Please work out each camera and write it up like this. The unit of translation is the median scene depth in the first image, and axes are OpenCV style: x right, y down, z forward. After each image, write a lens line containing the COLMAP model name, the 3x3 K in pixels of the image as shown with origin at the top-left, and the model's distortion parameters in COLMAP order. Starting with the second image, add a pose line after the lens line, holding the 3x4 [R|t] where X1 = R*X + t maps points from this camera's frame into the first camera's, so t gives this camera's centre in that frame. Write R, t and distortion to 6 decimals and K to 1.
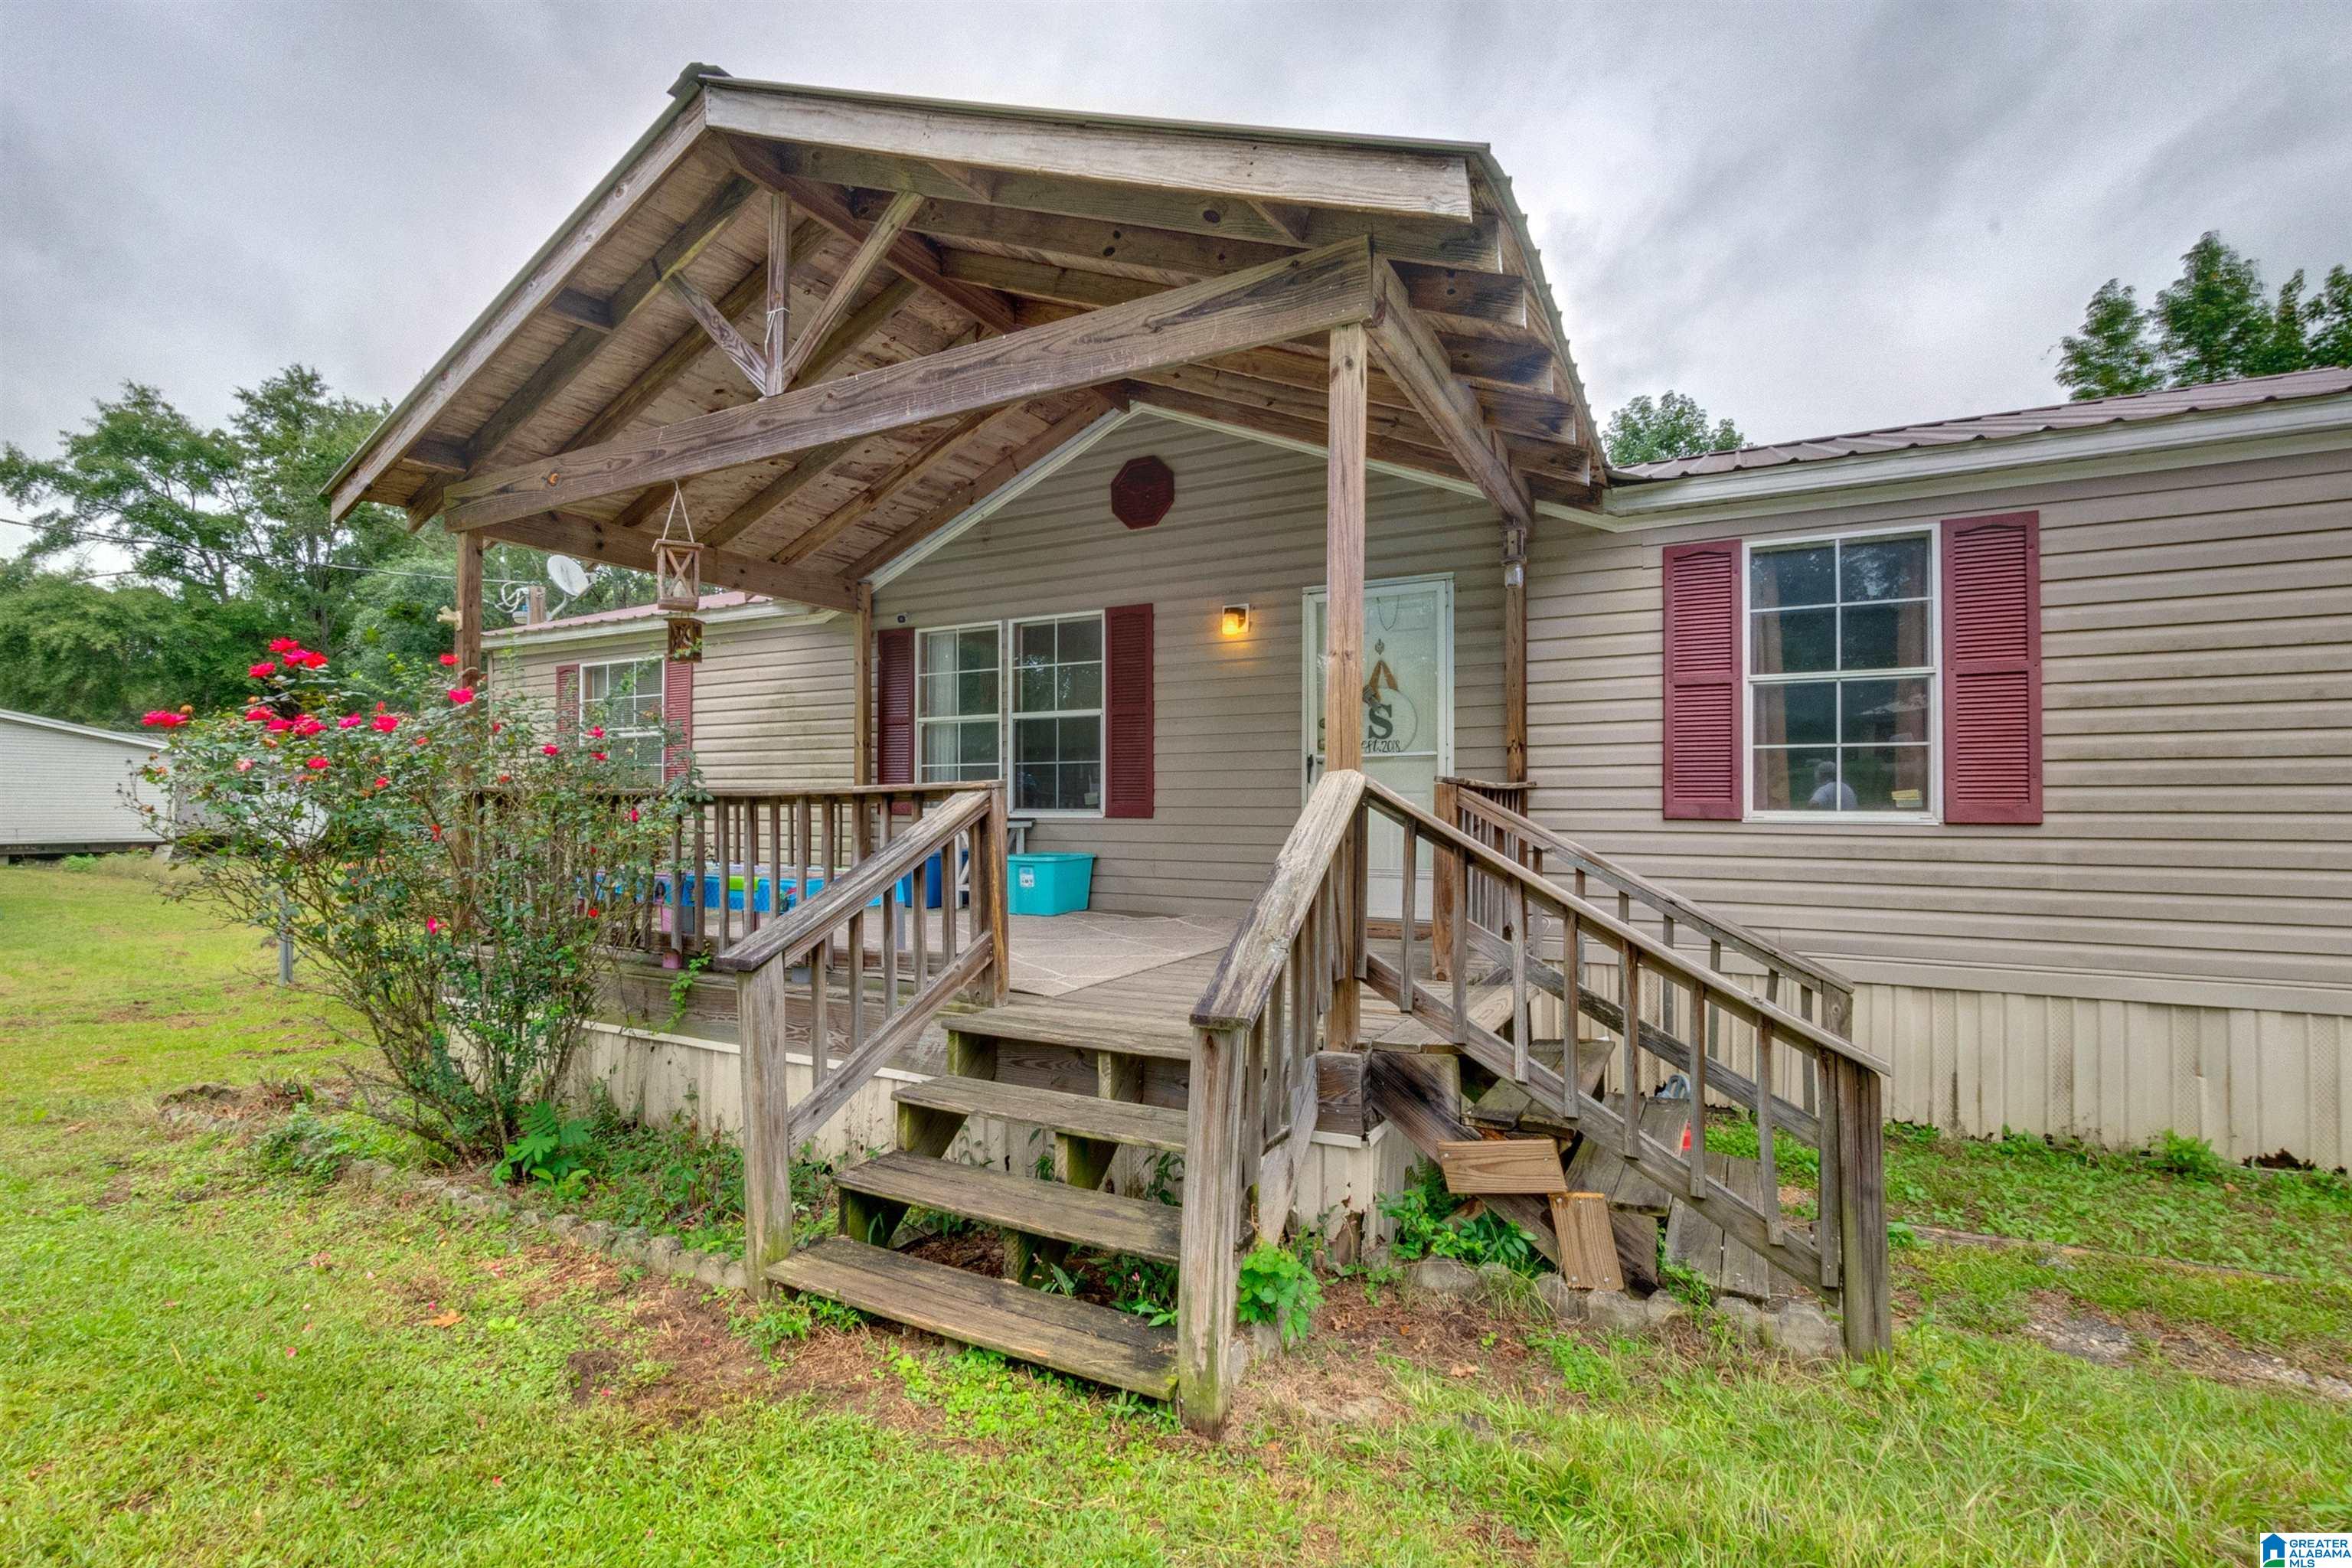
lens RADIAL K [[1059.1, 0, 1160.7], [0, 1059.1, 808.8], [0, 0, 1]] dist [-0.005258, -0.000934]
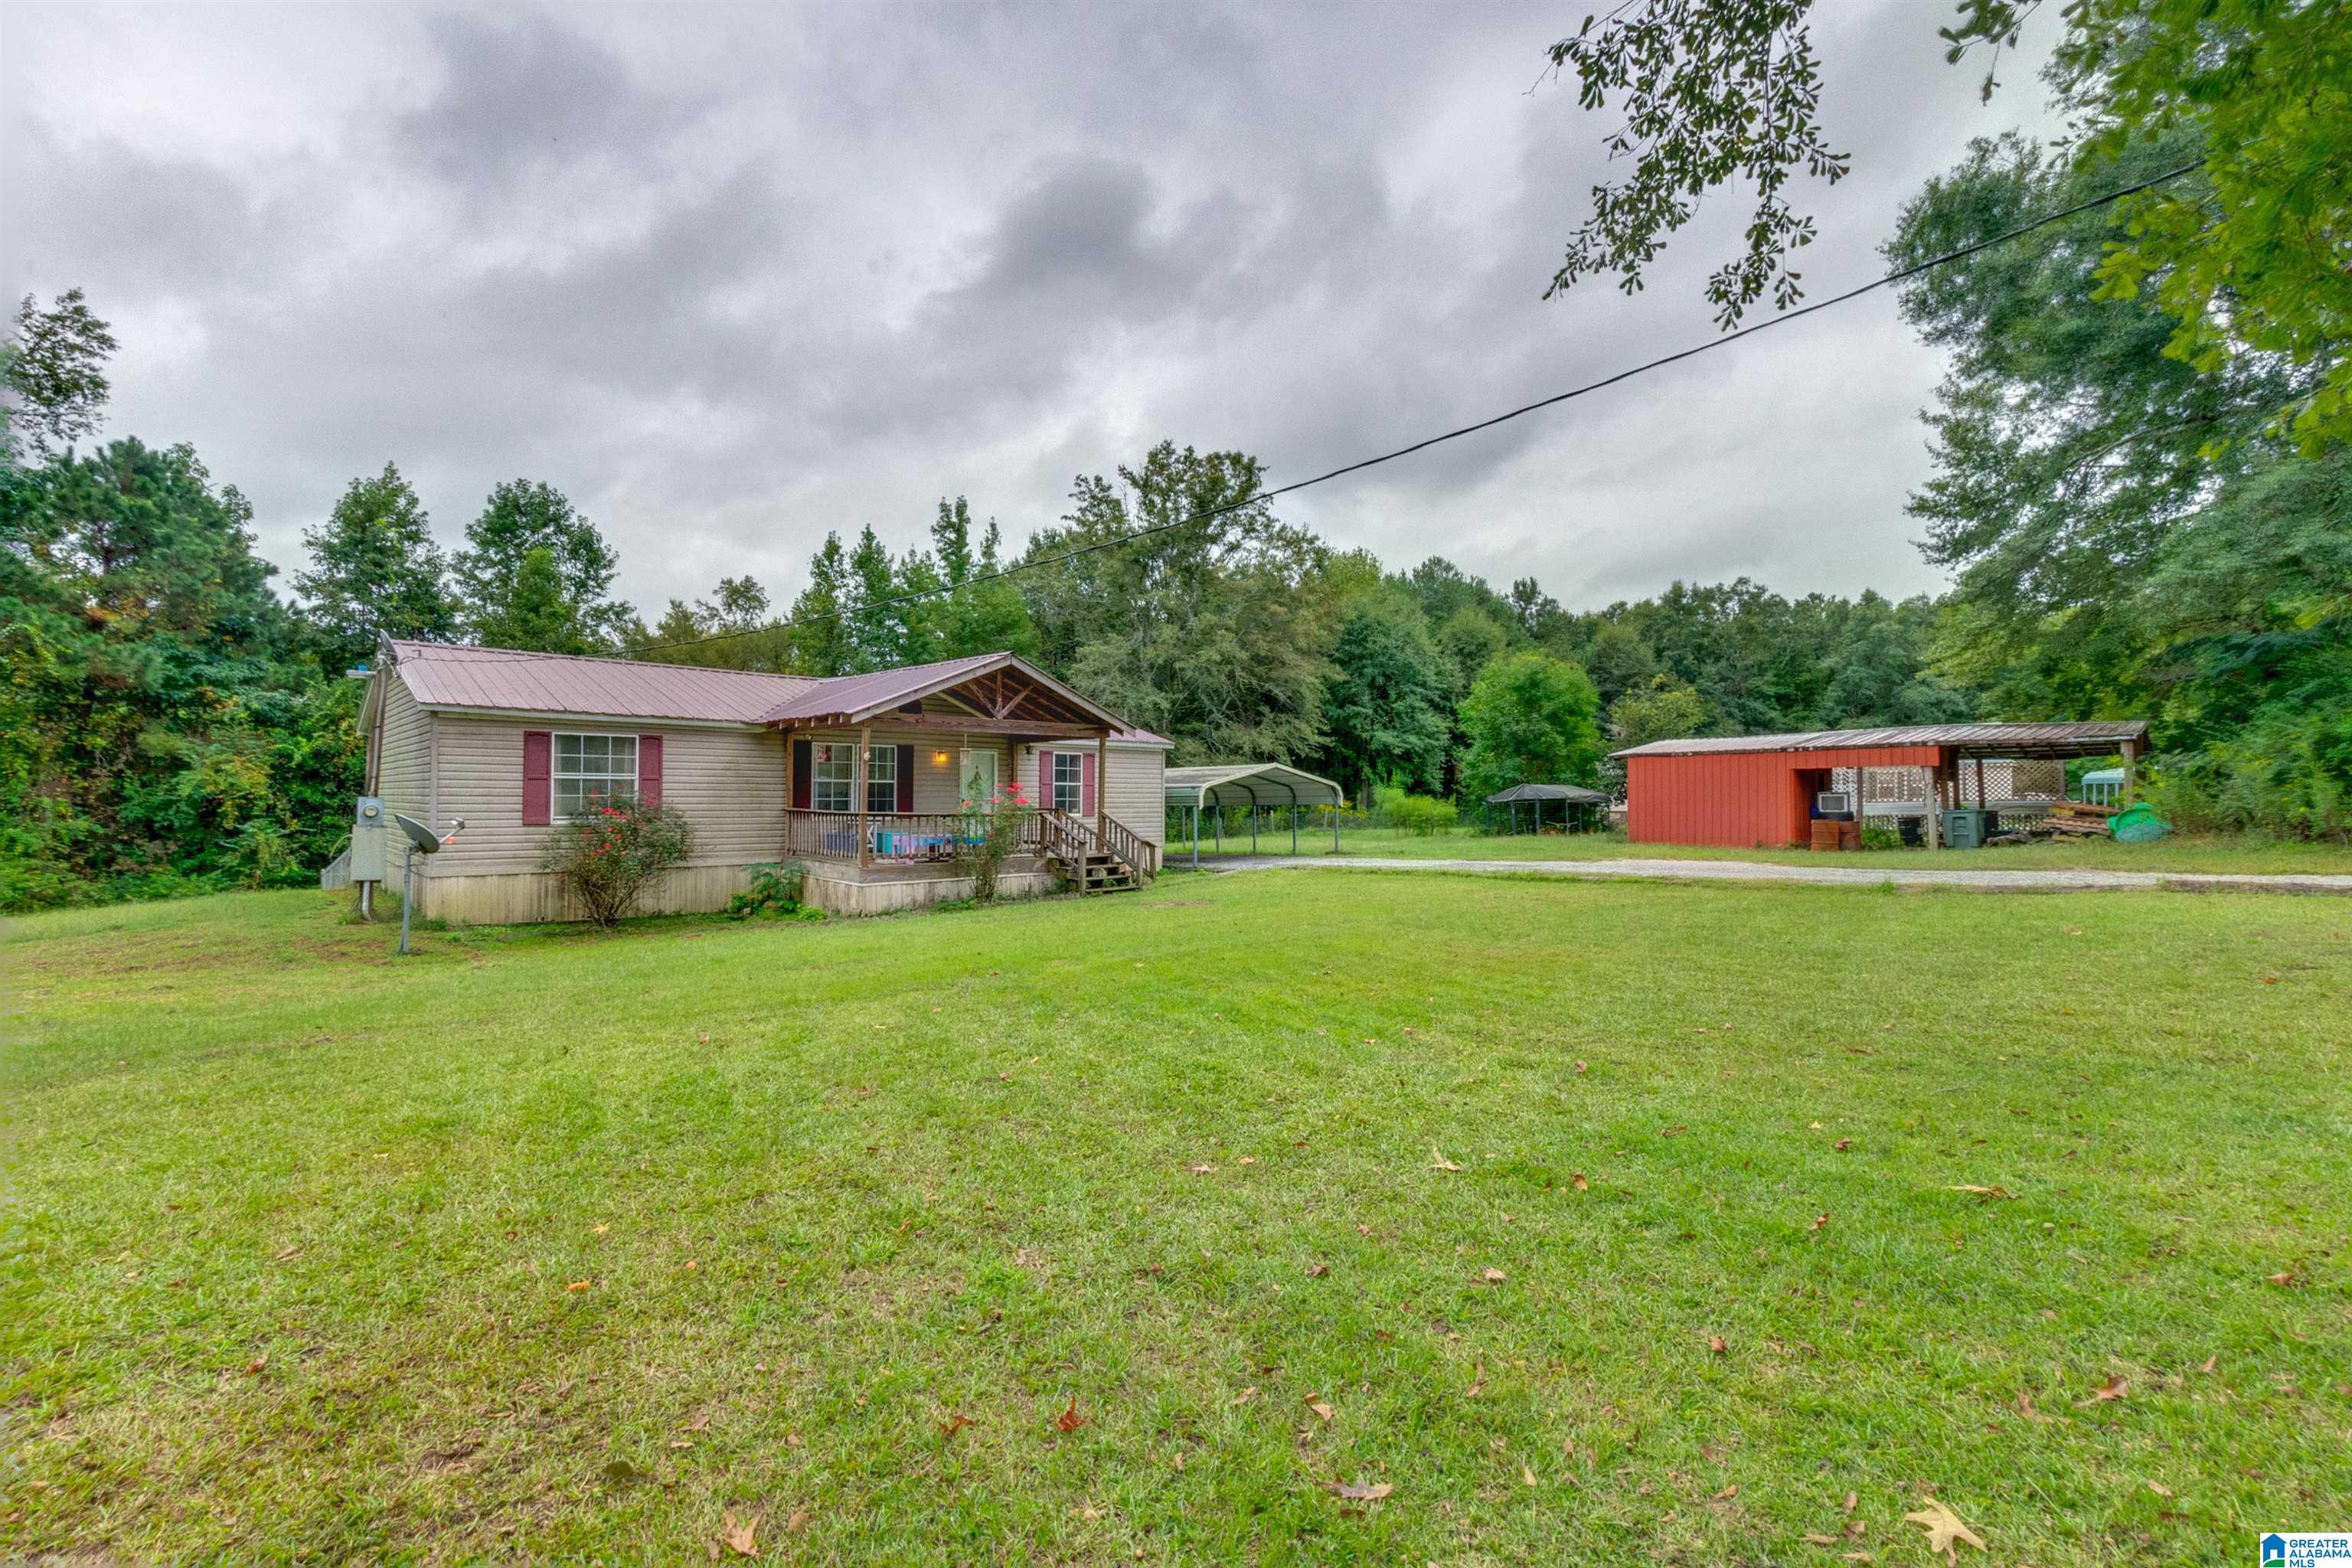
lens RADIAL K [[939.5, 0, 1162.7], [0, 939.5, 782.2], [0, 0, 1]] dist [-0.005890, -0.000365]
pose [[0.300914, 0.014015, 0.953548, -2.228299], [-0.000828, 0.999895, -0.014435, -0.054263], [-0.953651, 0.003554, 0.300894, -0.435434]]
